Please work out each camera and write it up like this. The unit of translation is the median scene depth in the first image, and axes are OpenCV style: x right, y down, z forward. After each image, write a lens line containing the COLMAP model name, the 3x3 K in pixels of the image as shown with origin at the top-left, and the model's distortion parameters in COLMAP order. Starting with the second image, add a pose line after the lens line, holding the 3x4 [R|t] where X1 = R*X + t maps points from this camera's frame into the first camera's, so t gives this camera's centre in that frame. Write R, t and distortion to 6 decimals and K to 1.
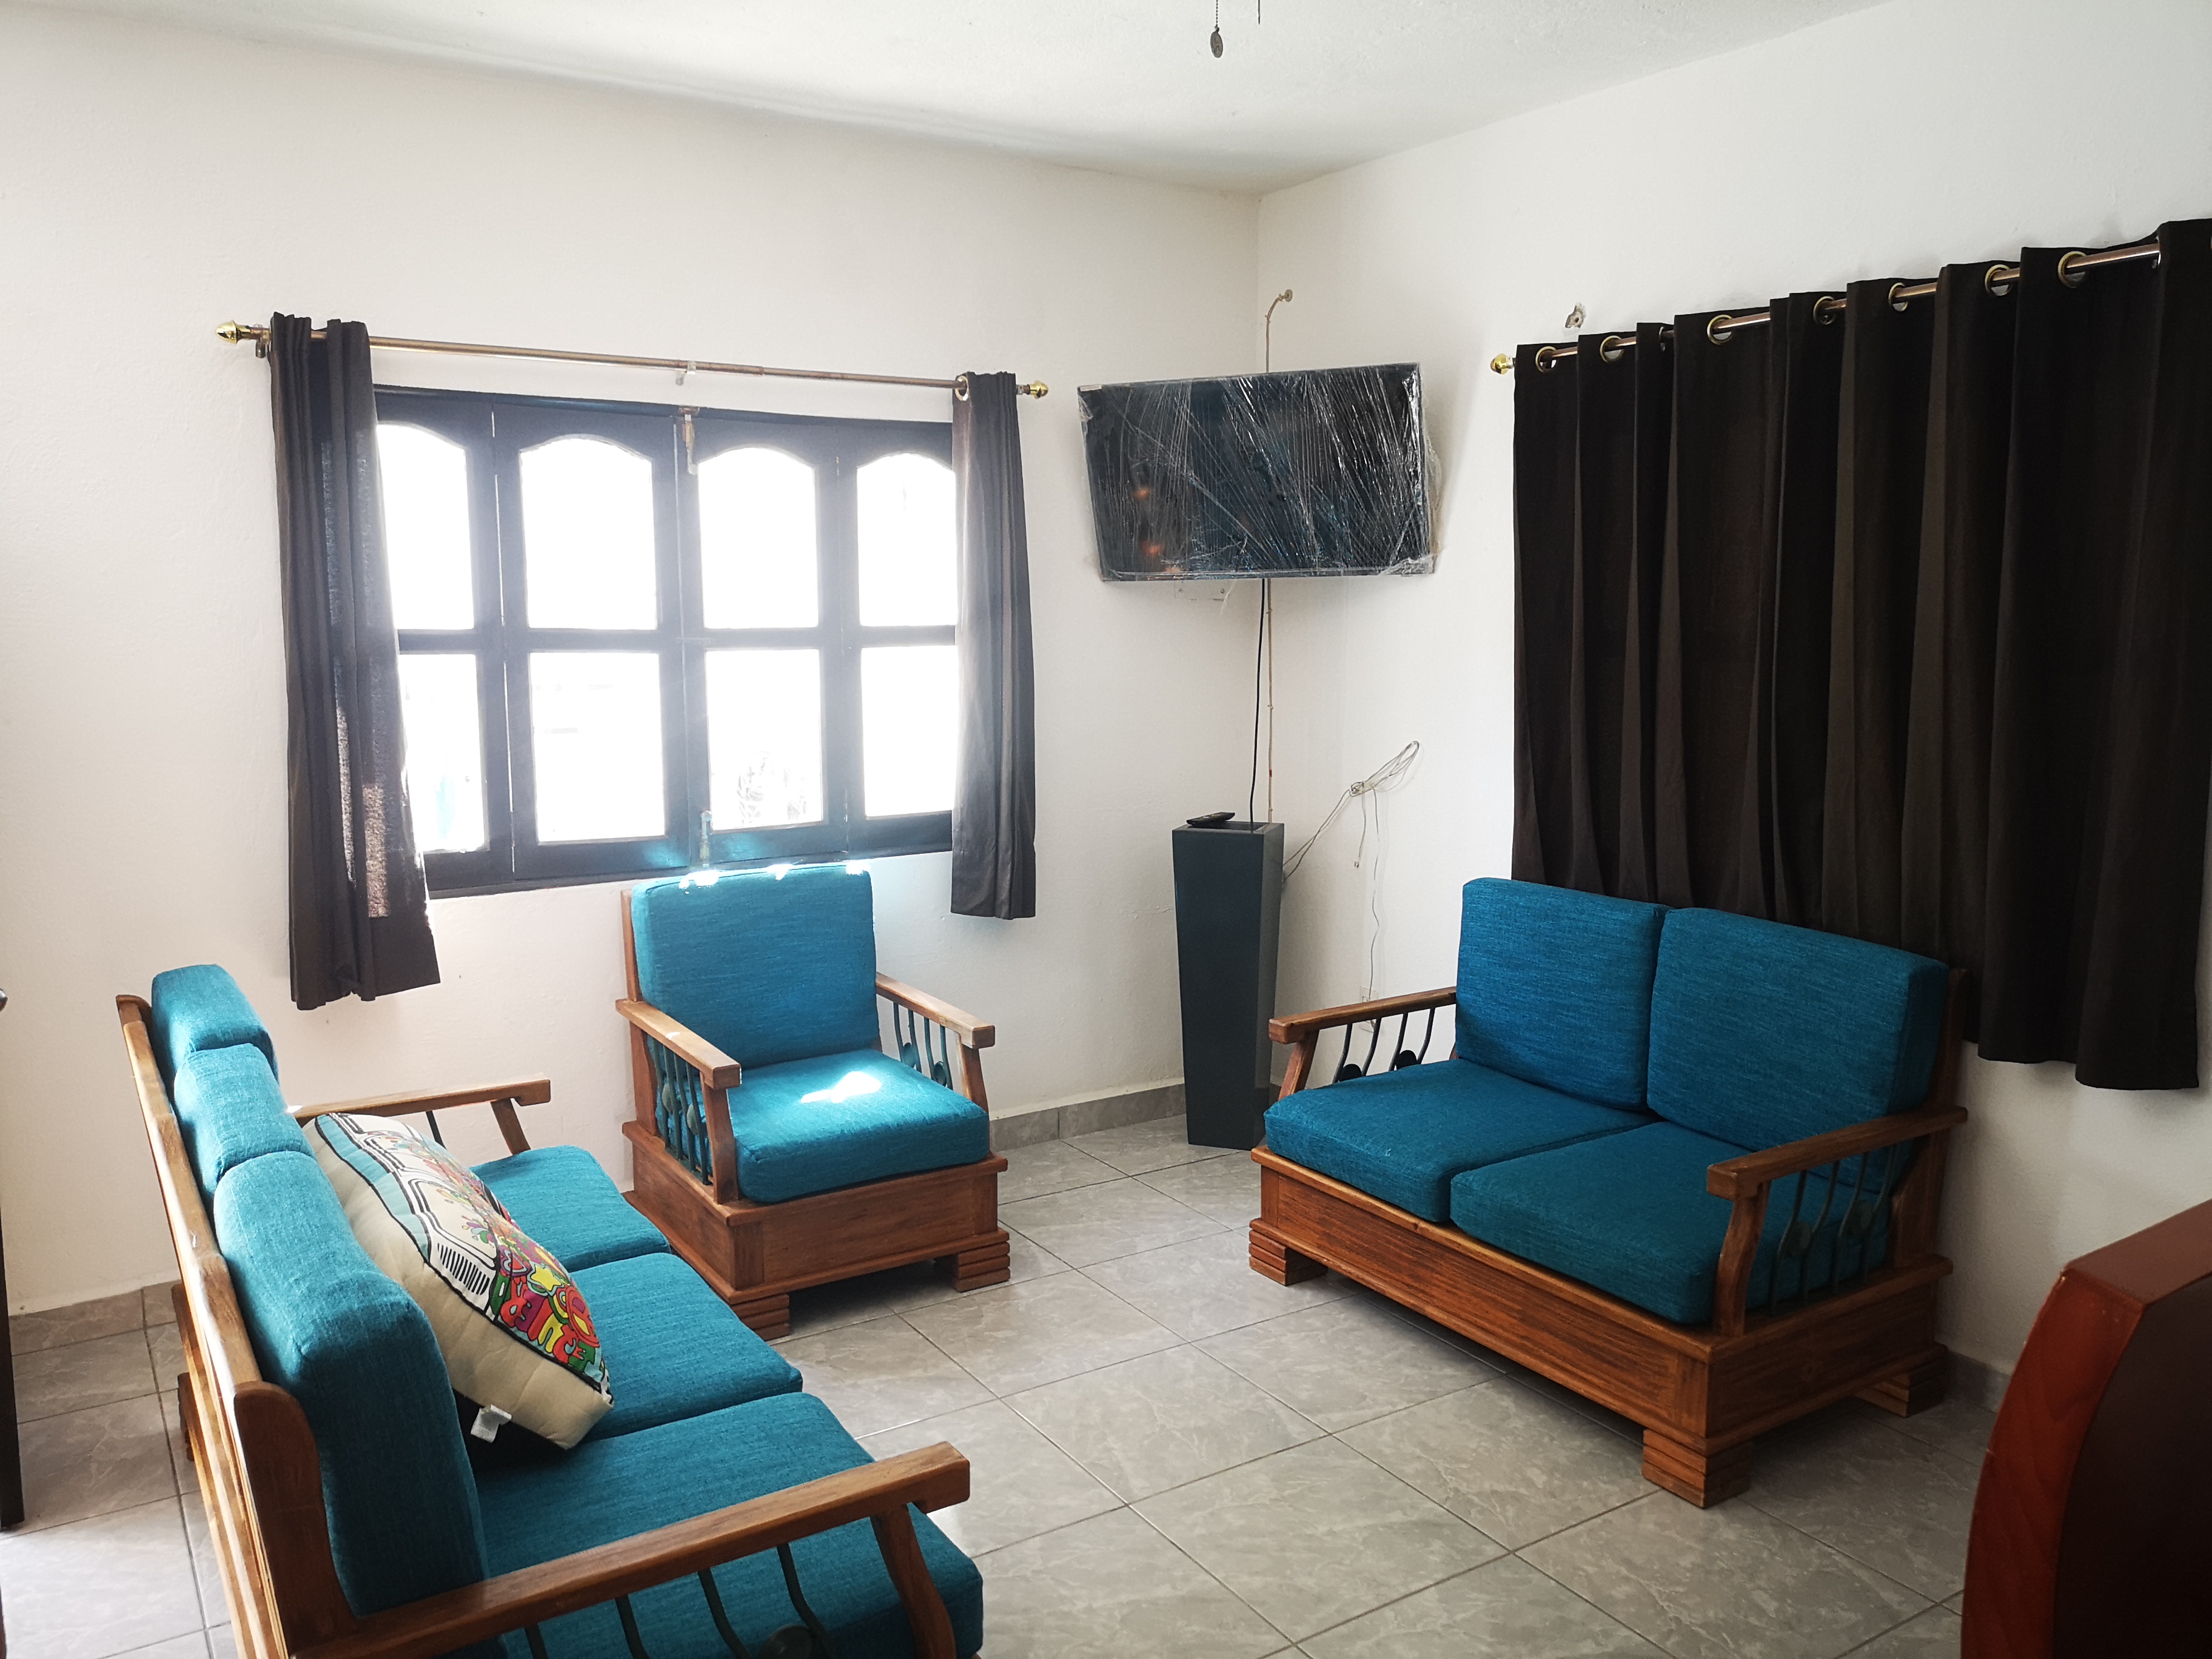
lens RADIAL K [[1710.1, 0, 1112.2], [0, 1710.1, 824.4], [0, 0, 1]] dist [0.062001, -0.062910]
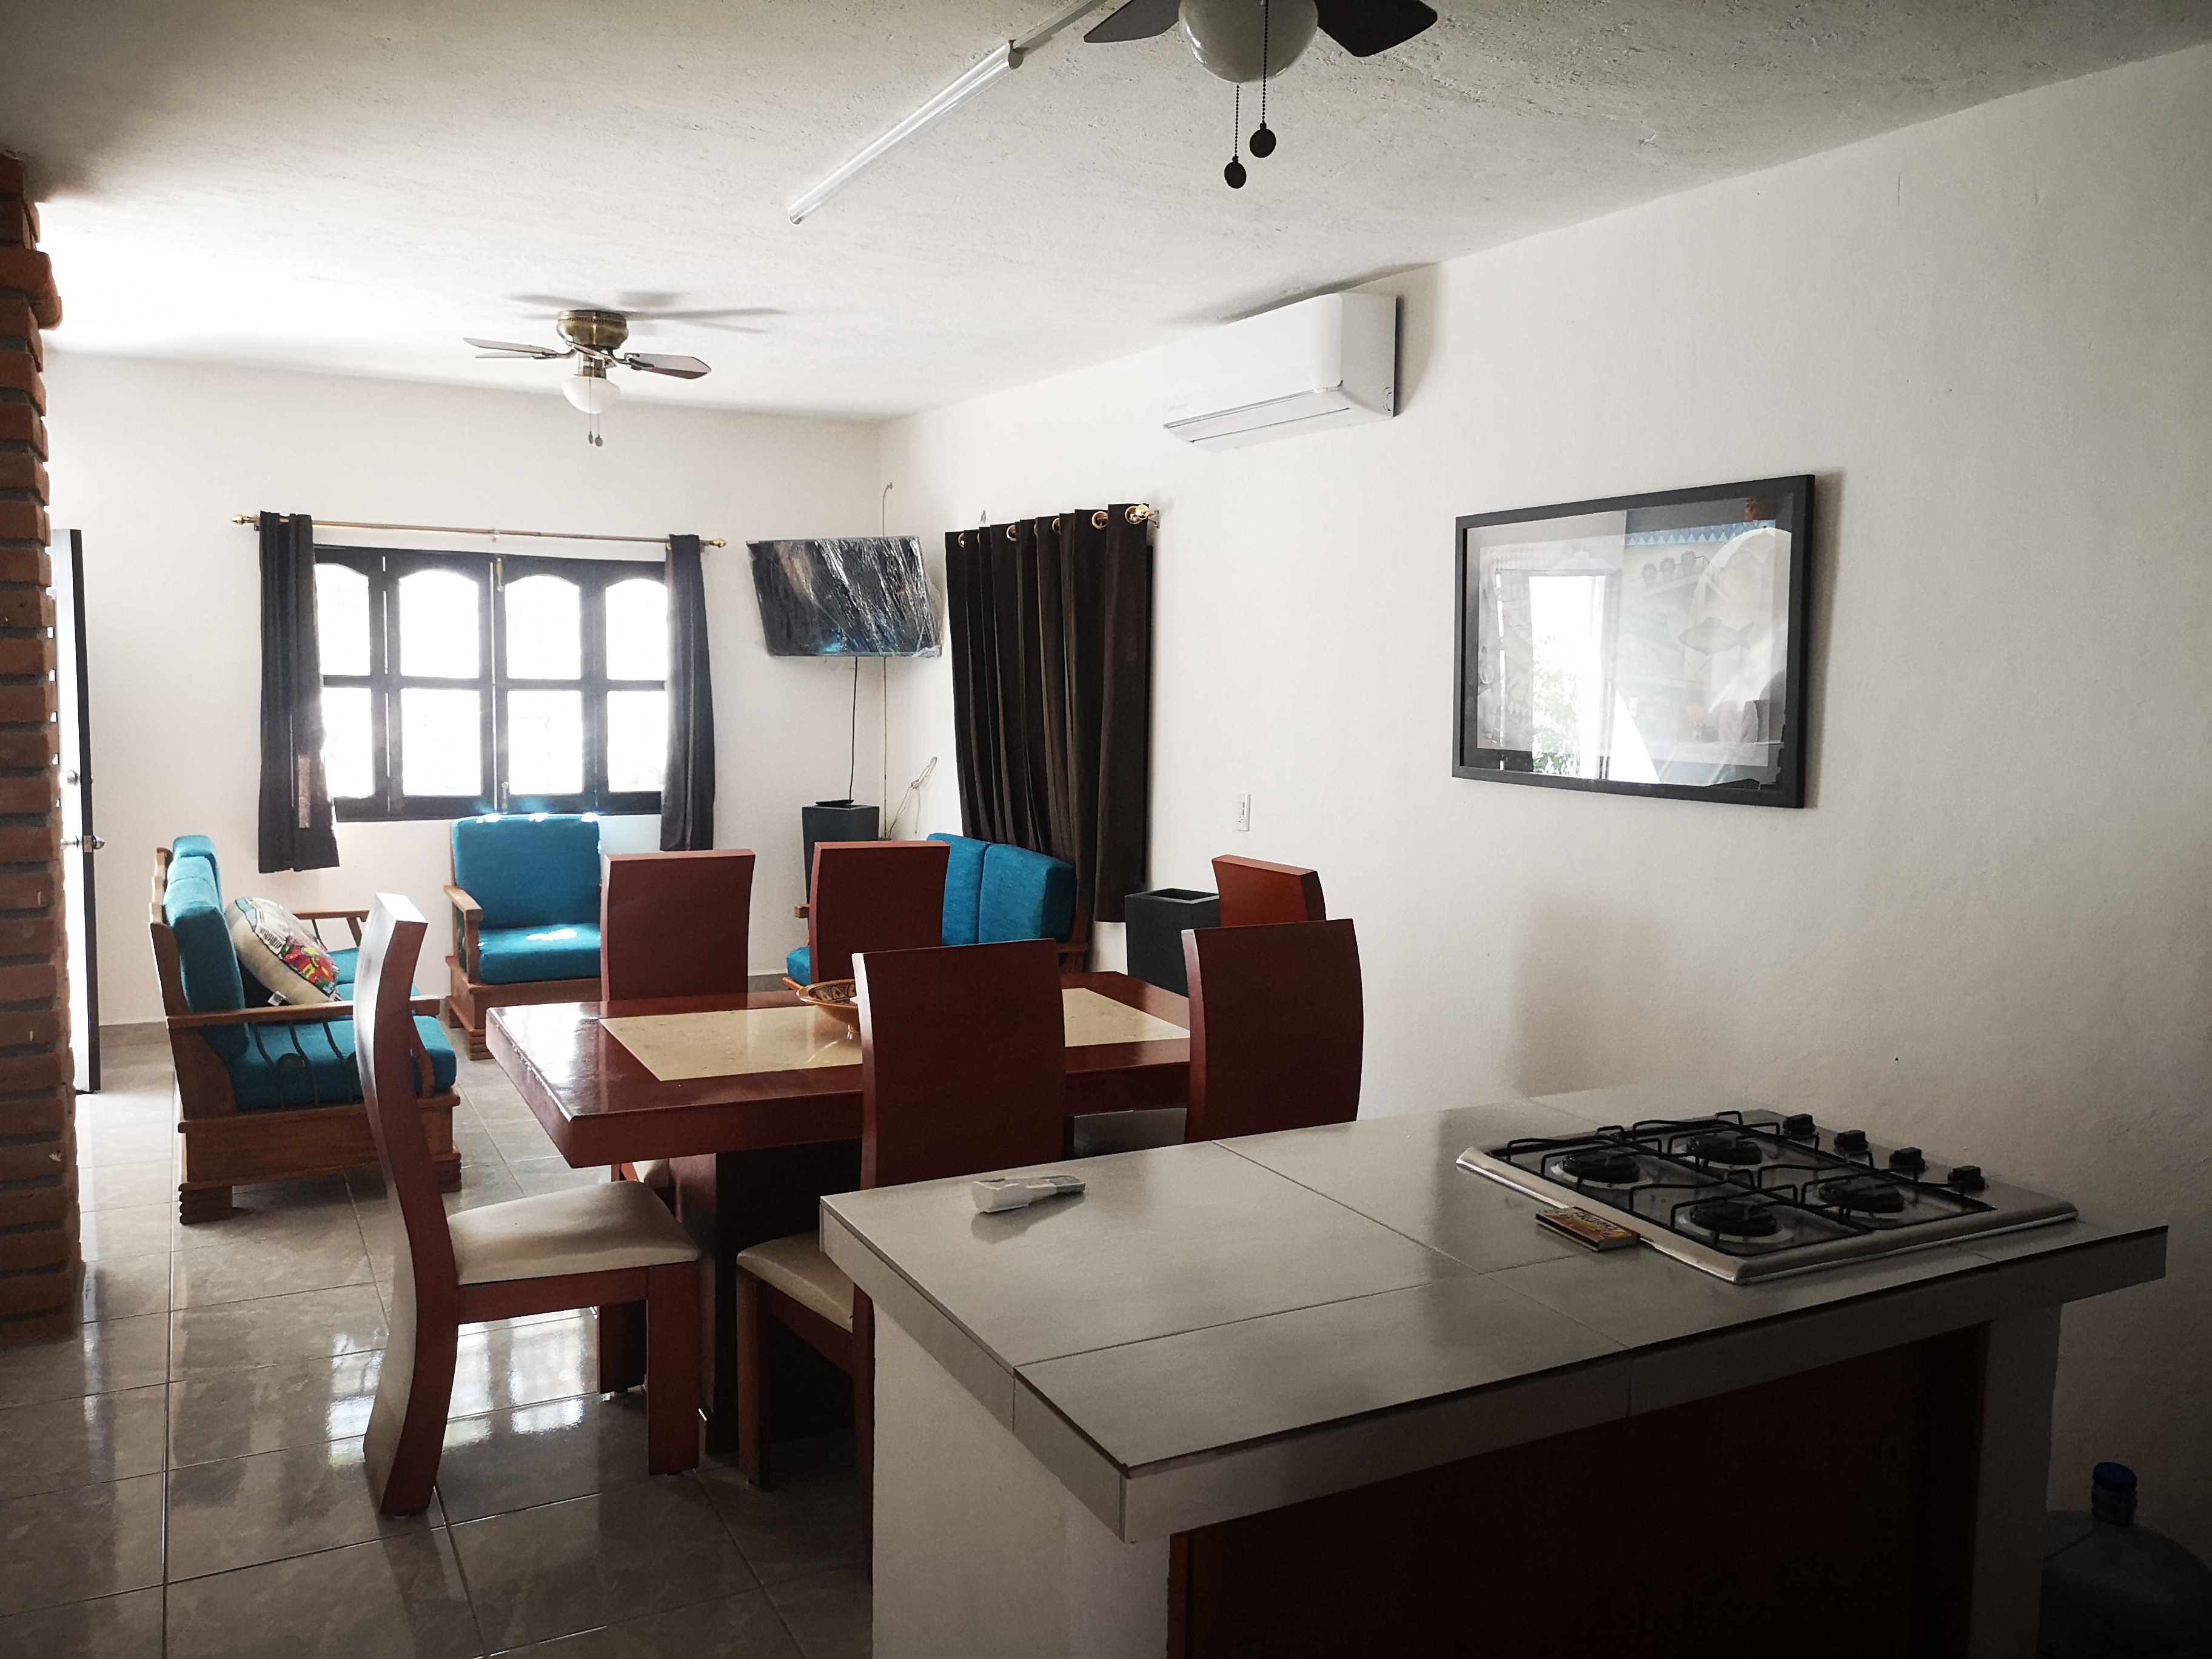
lens RADIAL K [[1710.1, 0, 1112.2], [0, 1710.1, 824.4], [0, 0, 1]] dist [0.062001, -0.062910]
pose [[0.996770, 0.029606, -0.074653, 0.527611], [-0.032445, 0.998784, -0.037108, 0.082429], [0.073463, 0.039410, 0.996519, -0.719515]]
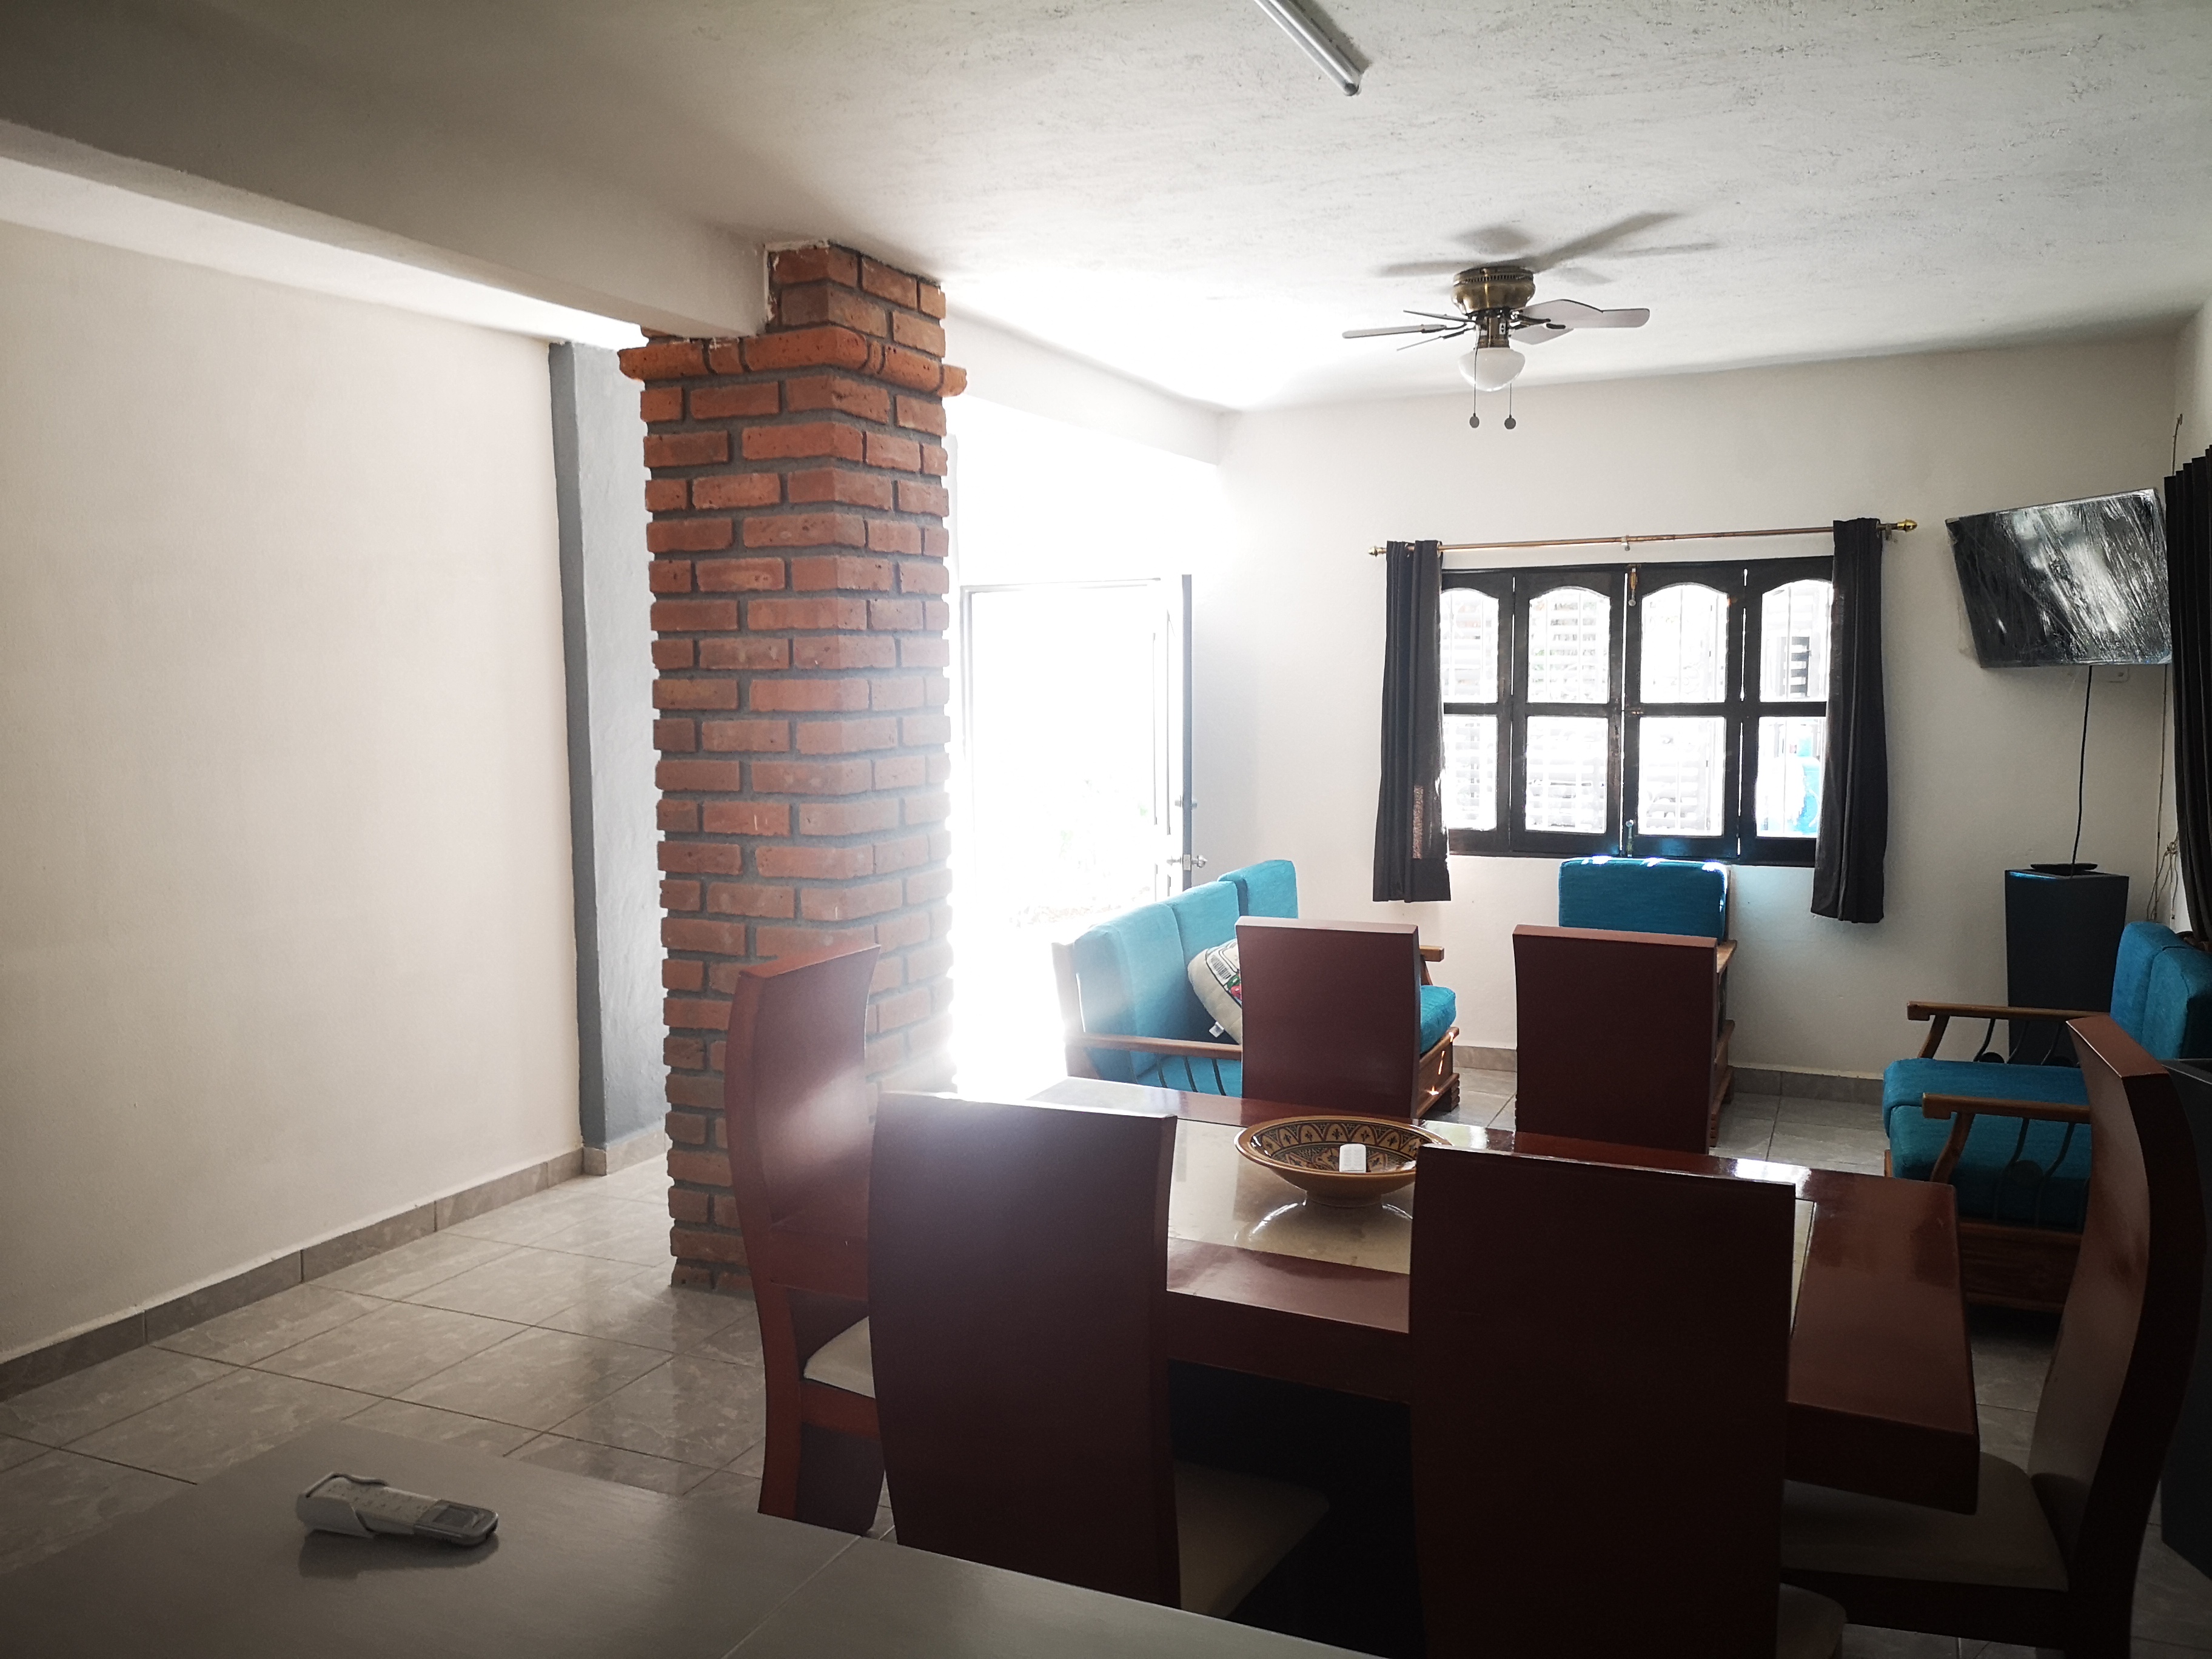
lens RADIAL K [[1710.1, 0, 1112.2], [0, 1710.1, 824.4], [0, 0, 1]] dist [0.062001, -0.062910]
pose [[0.545110, 0.070338, -0.835409, 0.830710], [-0.102957, 0.994548, 0.016557, 0.018848], [0.832019, 0.076986, 0.549379, -0.248170]]
